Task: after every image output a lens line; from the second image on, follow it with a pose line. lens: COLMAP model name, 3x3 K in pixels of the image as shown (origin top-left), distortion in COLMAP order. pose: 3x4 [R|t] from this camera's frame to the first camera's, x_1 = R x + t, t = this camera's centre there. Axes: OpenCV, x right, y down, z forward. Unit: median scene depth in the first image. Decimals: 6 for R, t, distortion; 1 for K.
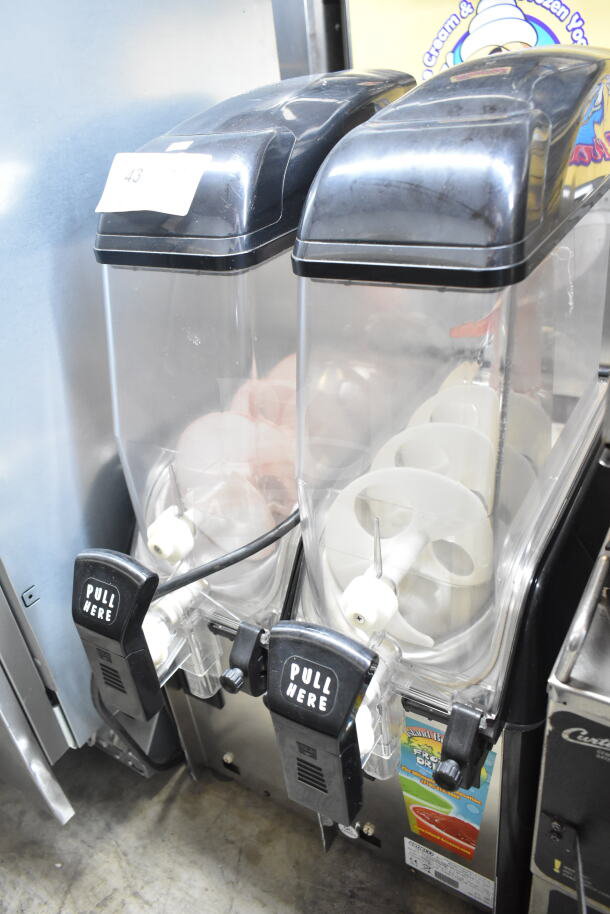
lens RADIAL K [[692.8, 0, 305.2], [0, 692.8, 456.0], [0, 0, 1]] dist [-0.010795, 0.004489]
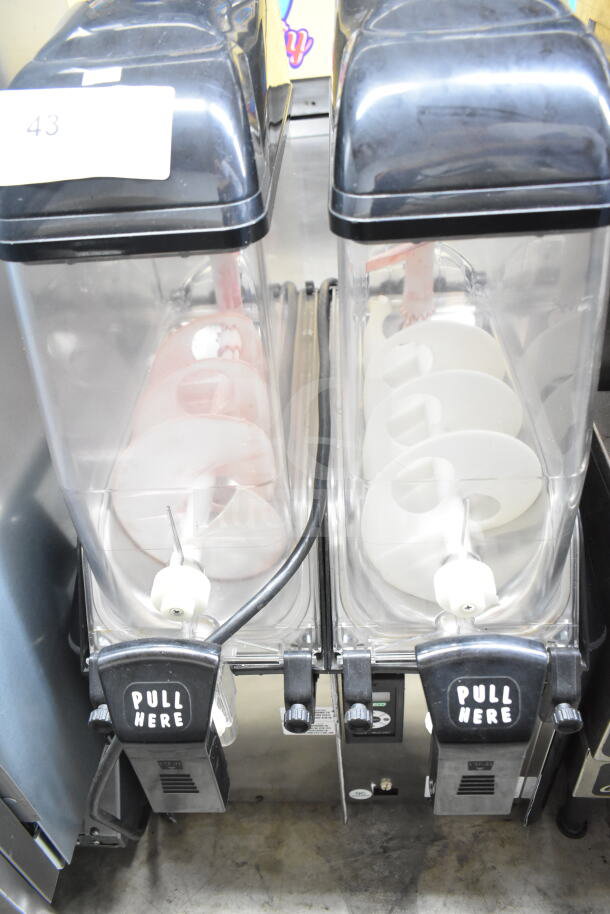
lens RADIAL K [[692.8, 0, 305.0], [0, 692.8, 457.1], [0, 0, 1]] dist [-0.010795, 0.004489]
pose [[0.872767, -0.281312, 0.398925, -0.304181], [0.231445, 0.958019, 0.169214, -0.116497], [-0.429779, -0.055355, 0.901236, 0.203466]]
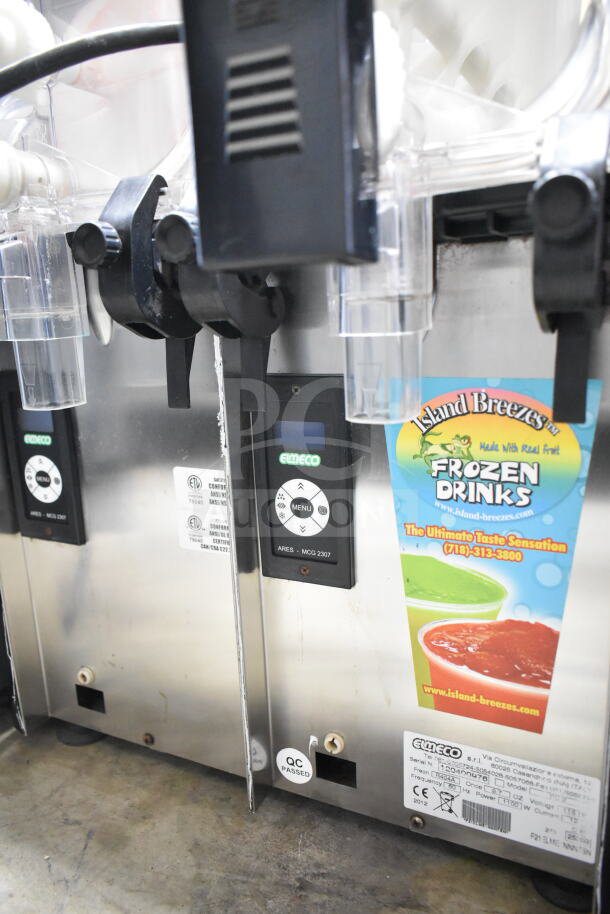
lens RADIAL K [[692.8, 0, 305.6], [0, 692.8, 456.9], [0, 0, 1]] dist [-0.010795, 0.004489]
pose [[0.993003, 0.045551, 0.108947, -0.000073], [-0.009999, 0.951726, -0.306786, 0.550447], [-0.117662, 0.303550, 0.945523, 0.469050]]
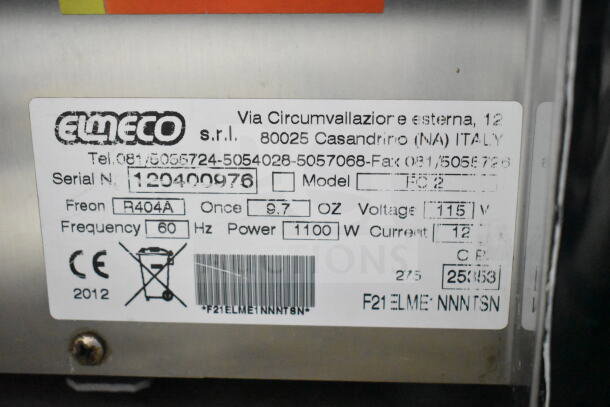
lens RADIAL K [[910.1, 0, 305.6], [0, 910.1, 203.6], [0, 0, 1]] dist [-0.008984, 0.000000]
pose [[0.876904, -0.049007, 0.478160, 0.090897], [0.167380, 0.963659, -0.208194, 0.690698], [-0.450580, 0.262601, 0.853240, 0.793992]]
